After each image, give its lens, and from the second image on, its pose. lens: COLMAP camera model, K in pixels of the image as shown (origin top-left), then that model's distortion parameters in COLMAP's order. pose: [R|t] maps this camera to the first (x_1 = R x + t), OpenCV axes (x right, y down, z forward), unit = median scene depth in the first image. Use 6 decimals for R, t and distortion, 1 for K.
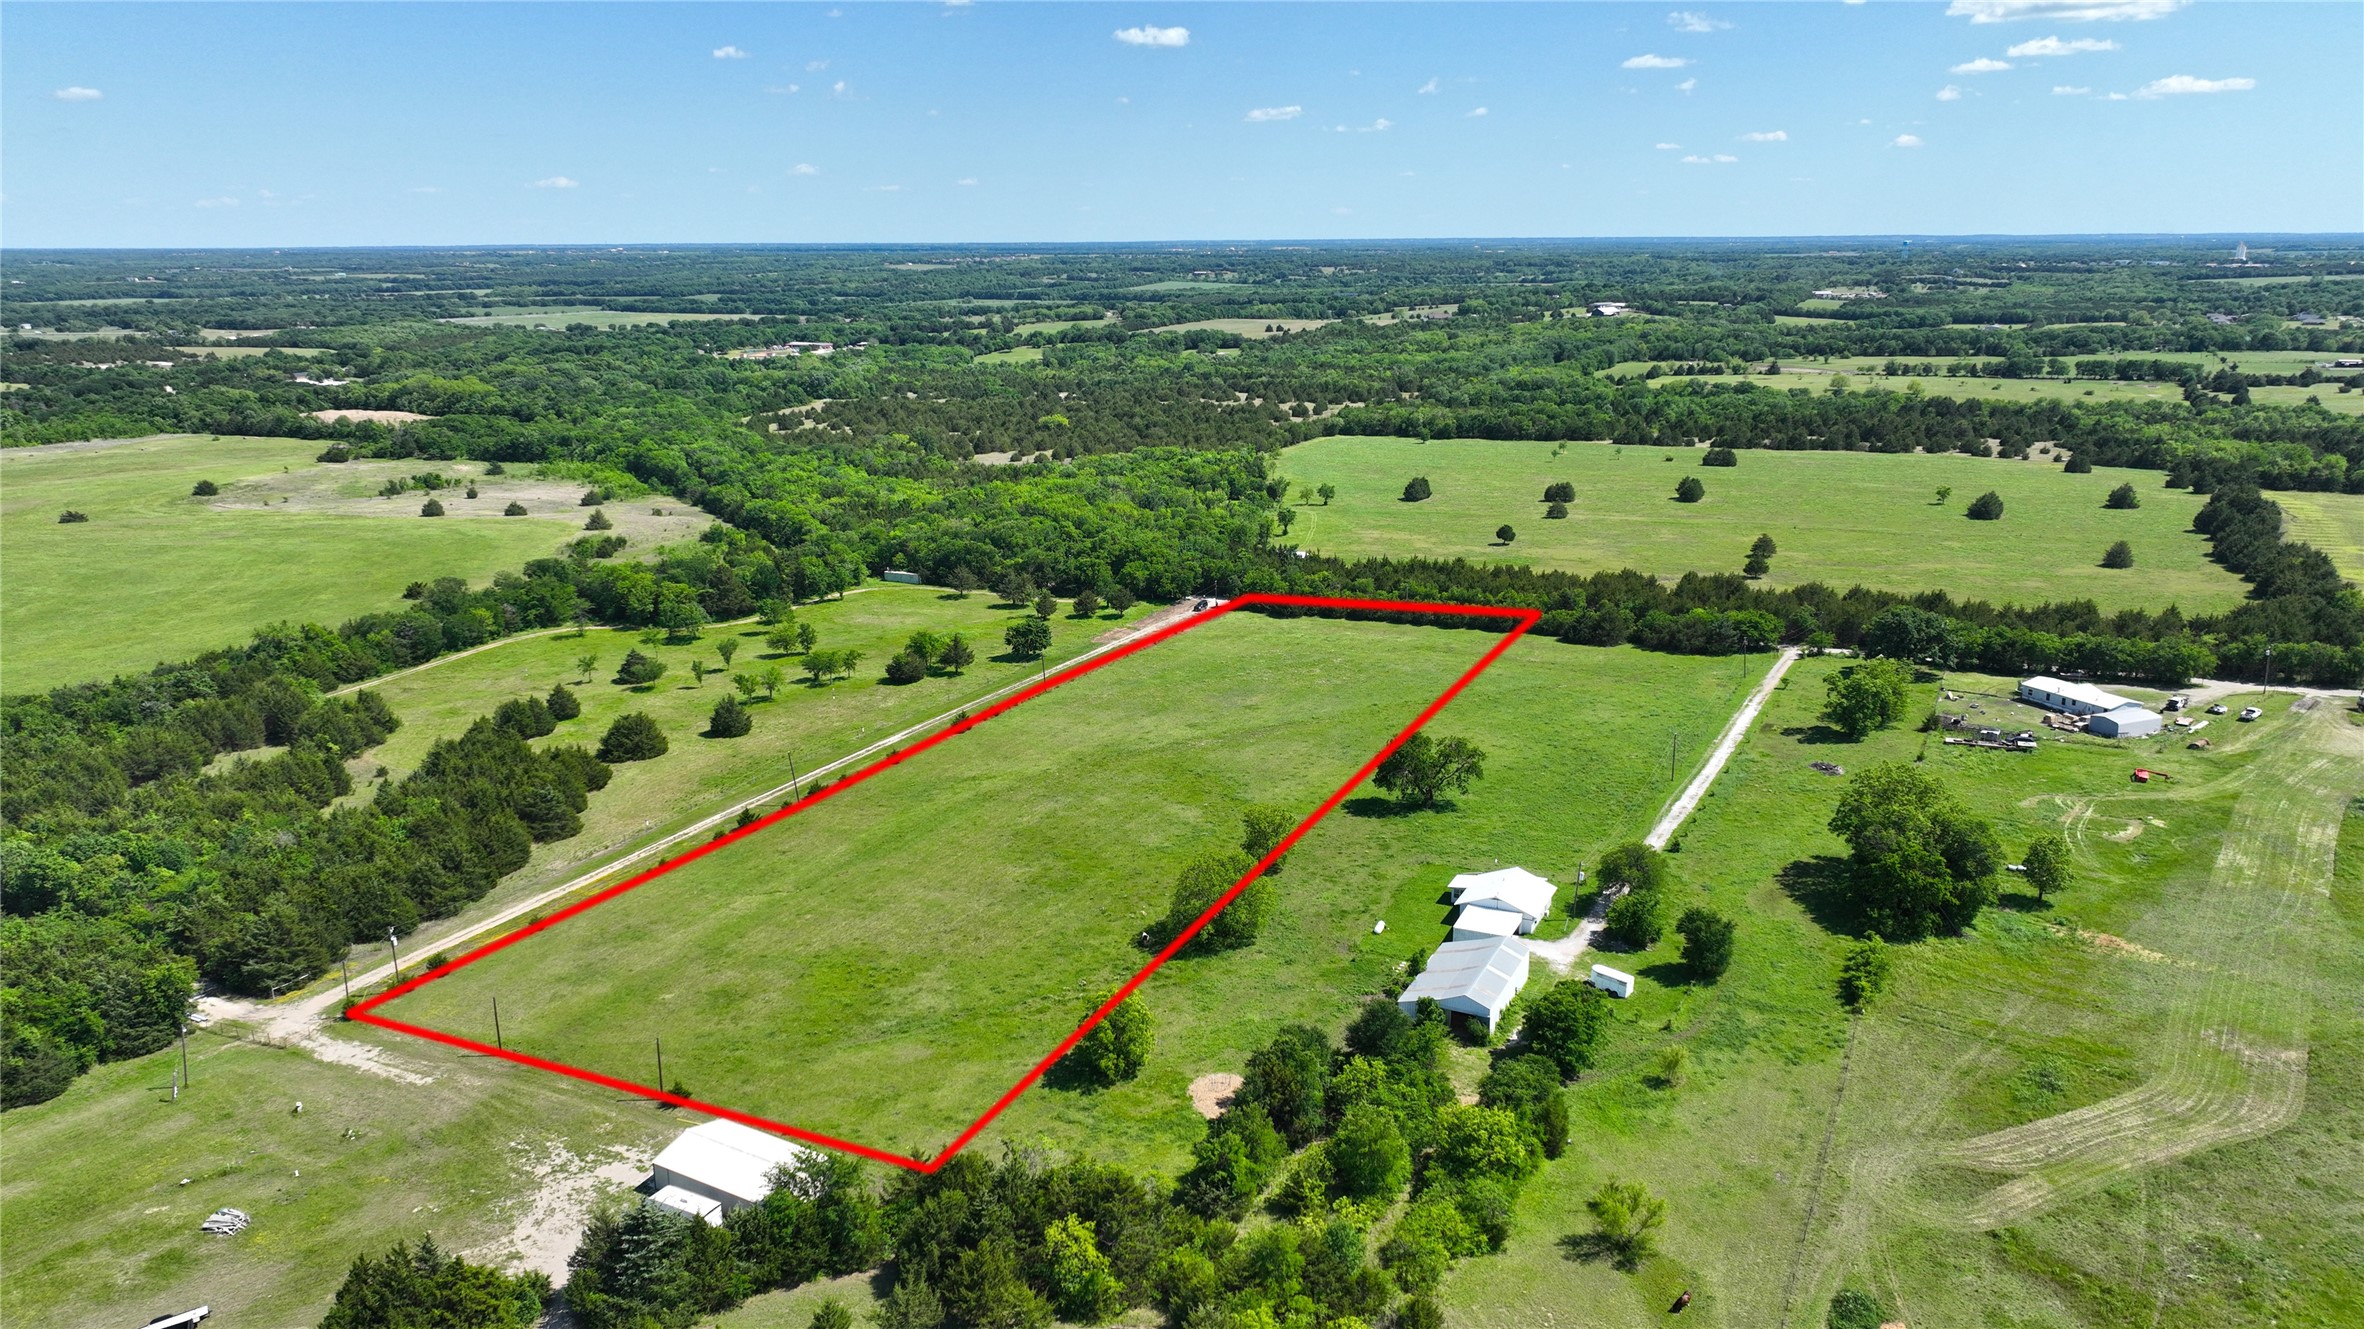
lens RADIAL K [[1661.5, 0, 1184.1], [0, 1661.5, 675.0], [0, 0, 1]] dist [0.003023, 0.011066]
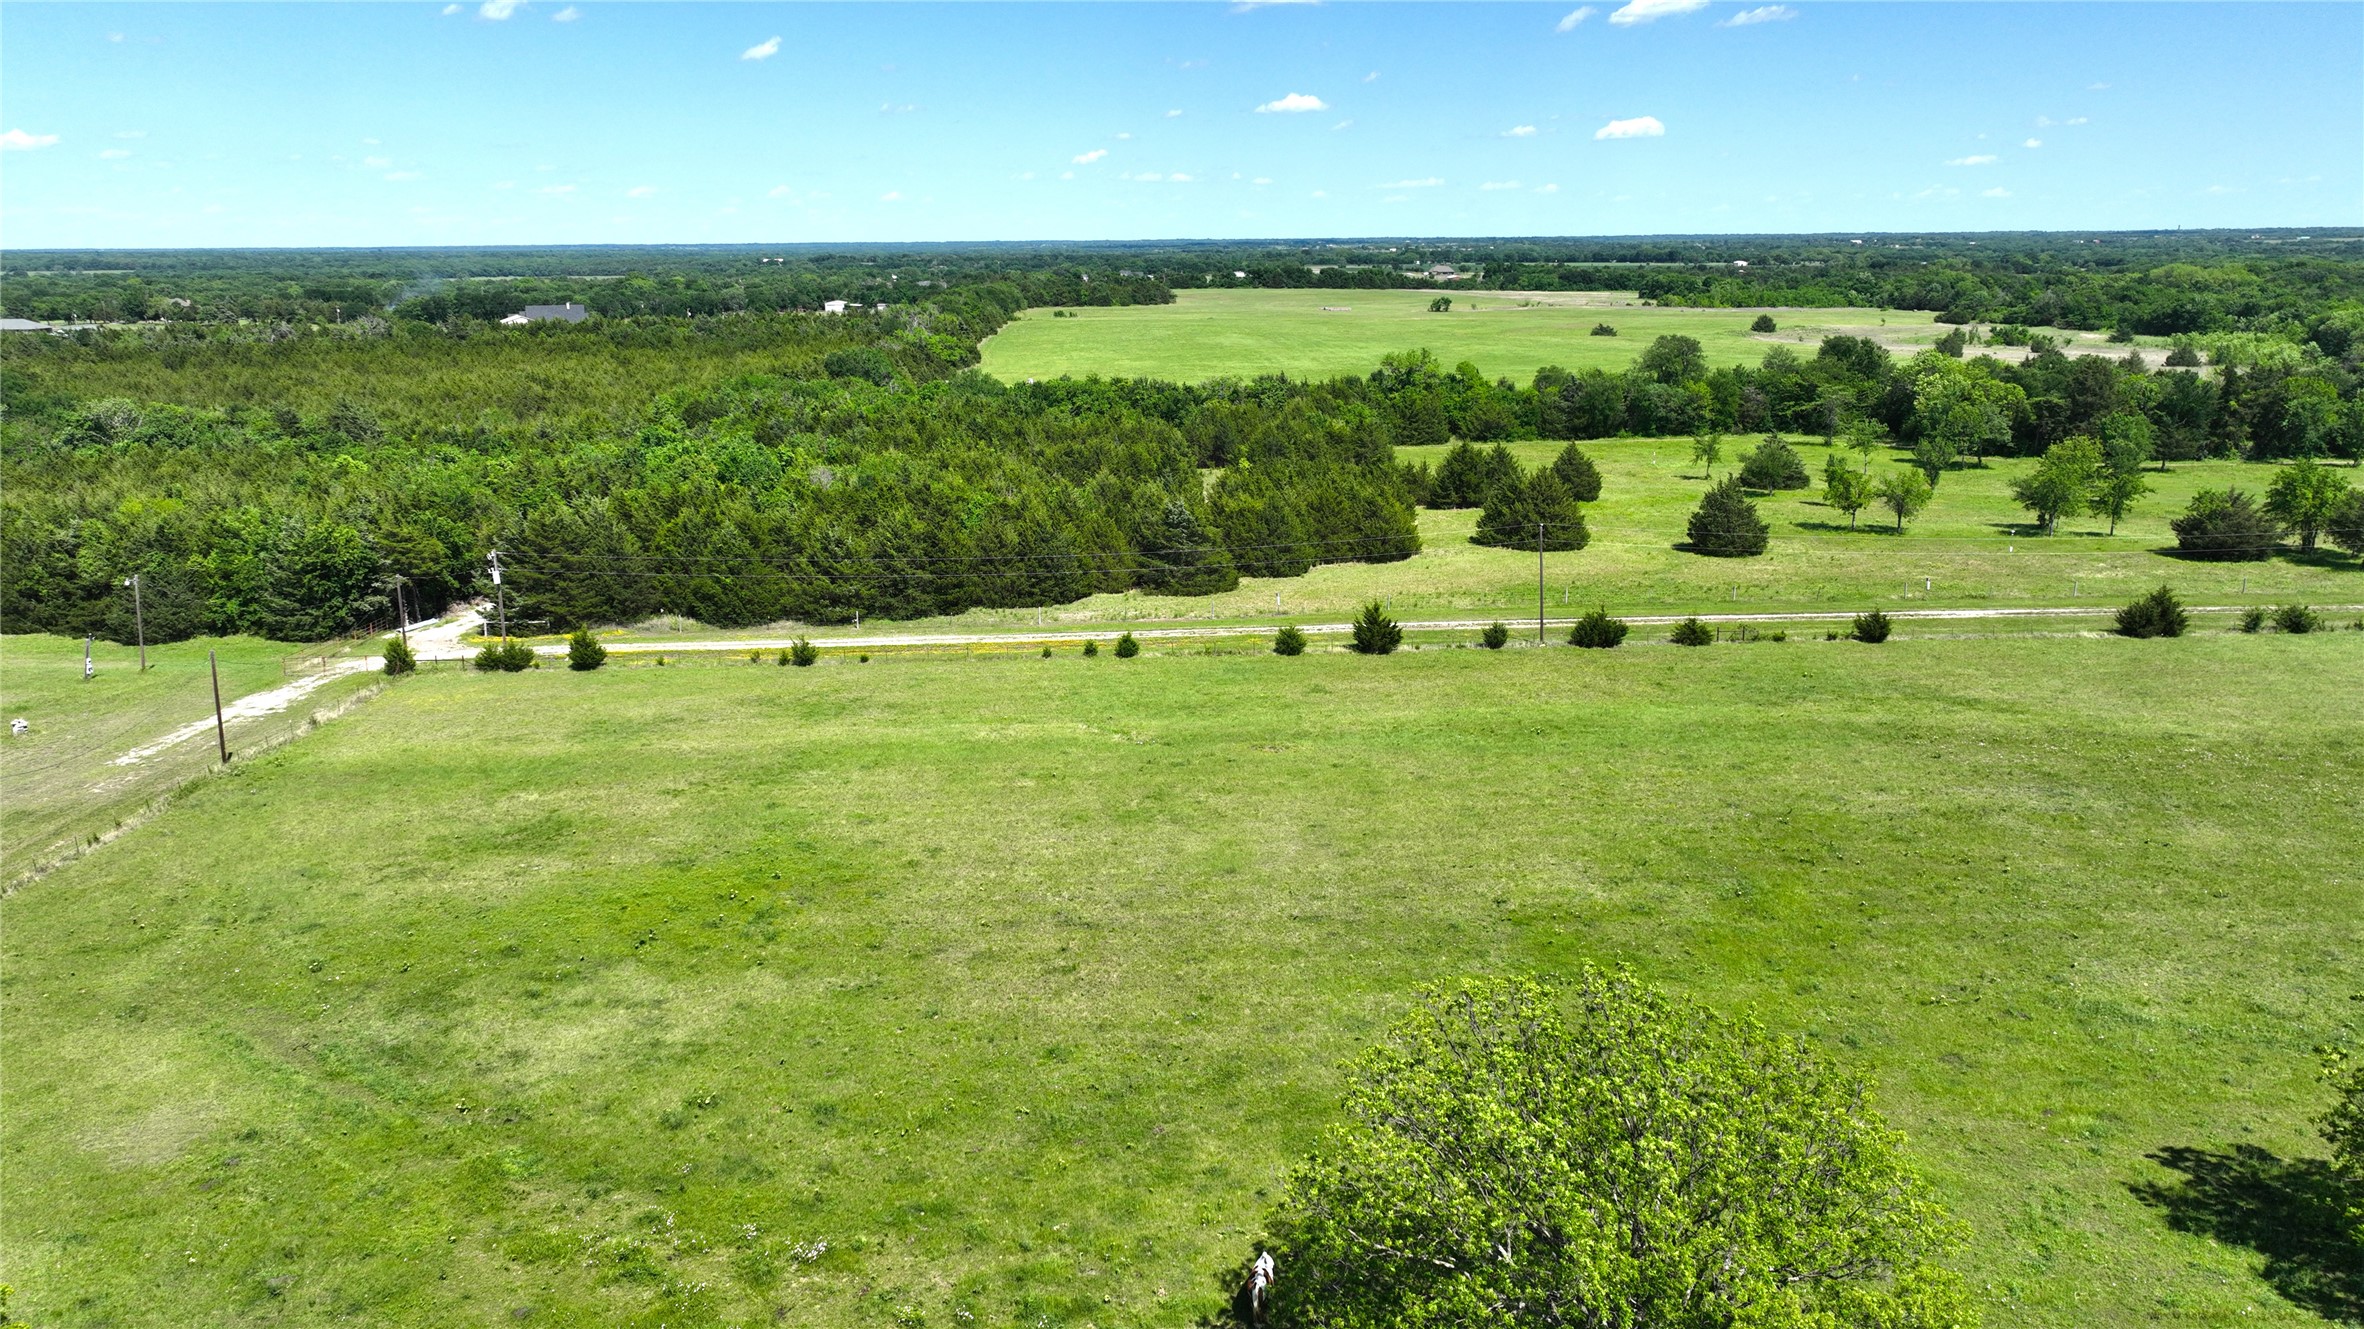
lens RADIAL K [[1661.5, 0, 1184.6], [0, 1661.5, 664.8], [0, 0, 1]] dist [0.003023, 0.011066]
pose [[0.491861, 0.220501, -0.842290, 0.086771], [-0.219994, 0.967484, 0.124809, 0.038618], [0.842423, 0.123910, 0.524376, 0.547607]]
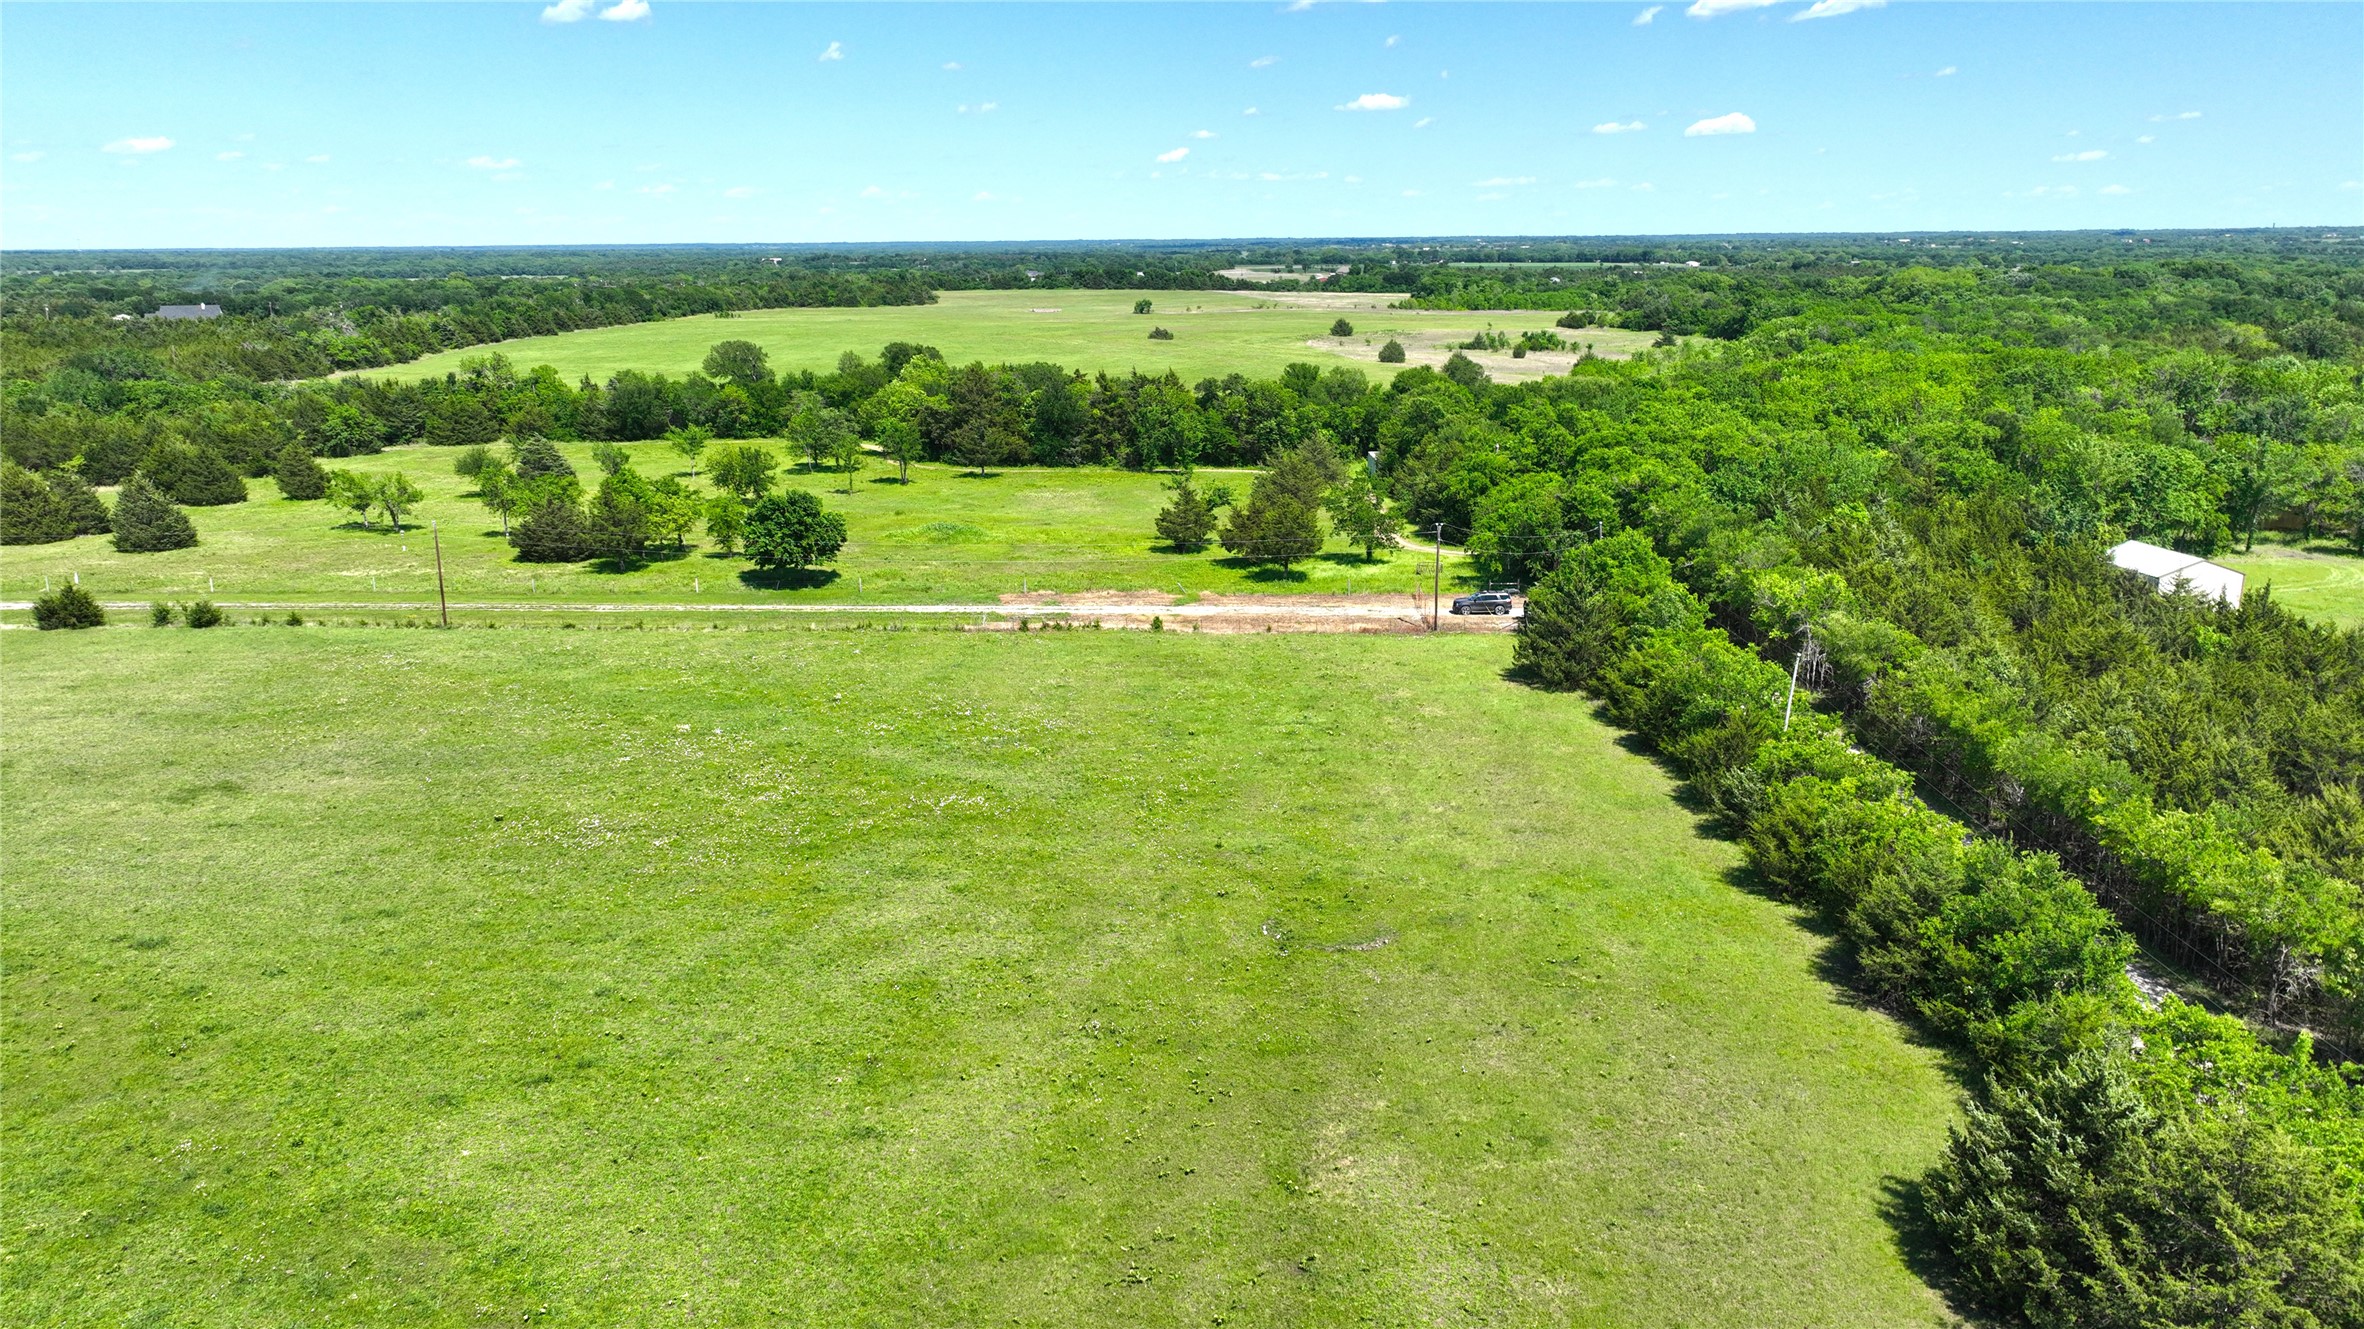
lens RADIAL K [[1661.5, 0, 1180.6], [0, 1661.5, 669.4], [0, 0, 1]] dist [0.003023, 0.011066]
pose [[0.439196, 0.230264, -0.868381, 0.345694], [-0.226672, 0.963725, 0.140904, -0.076674], [0.869326, 0.134953, 0.475458, 0.970493]]
